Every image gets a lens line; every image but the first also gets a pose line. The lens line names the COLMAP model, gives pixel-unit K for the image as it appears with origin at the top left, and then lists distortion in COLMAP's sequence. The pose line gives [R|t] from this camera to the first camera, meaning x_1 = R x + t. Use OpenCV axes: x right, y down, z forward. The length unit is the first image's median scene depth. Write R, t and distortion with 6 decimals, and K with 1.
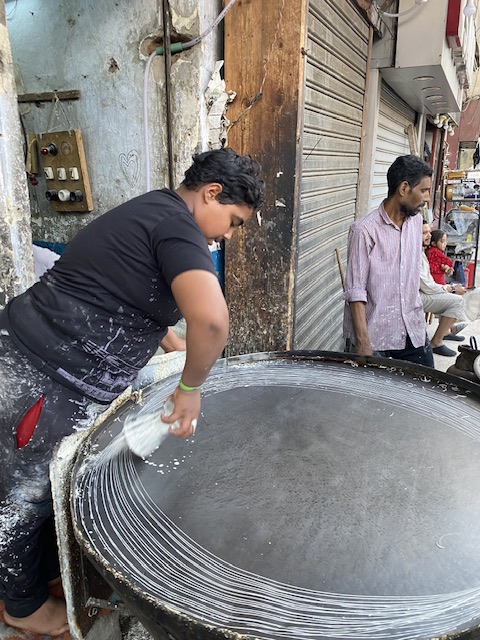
lens RADIAL K [[492.3, 0, 244.9], [0, 492.3, 315.5], [0, 0, 1]] dist [0.024676, -0.020521]
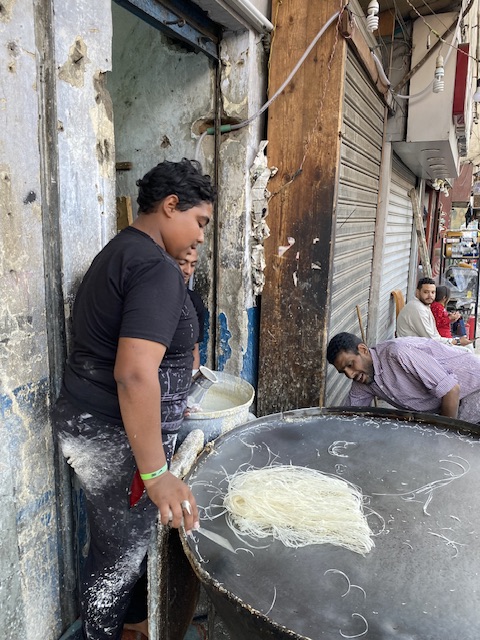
lens RADIAL K [[492.3, 0, 237.8], [0, 492.3, 317.6], [0, 0, 1]] dist [0.024676, -0.020521]
pose [[0.999829, 0.013677, 0.012417, -0.112697], [-0.012503, 0.995849, -0.090154, -0.015675], [-0.013598, 0.089983, 0.995850, -0.068088]]
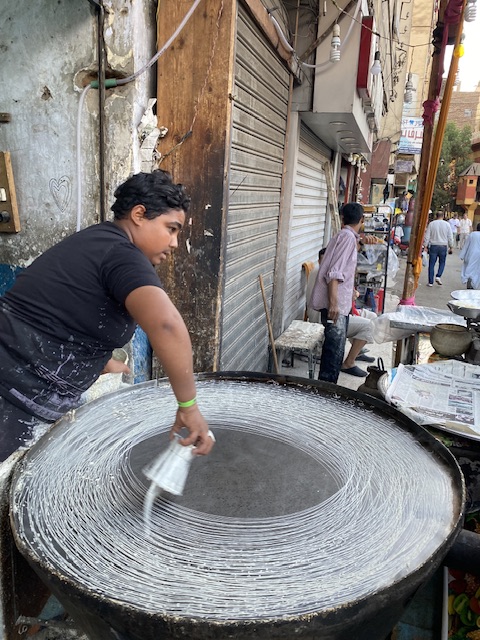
lens RADIAL K [[492.3, 0, 246.3], [0, 492.3, 317.9], [0, 0, 1]] dist [0.024676, -0.020521]
pose [[0.987600, 0.011762, 0.156548, -0.012149], [-0.005963, 0.999280, -0.037457, -0.004848], [-0.156875, 0.036059, 0.986960, -0.060236]]
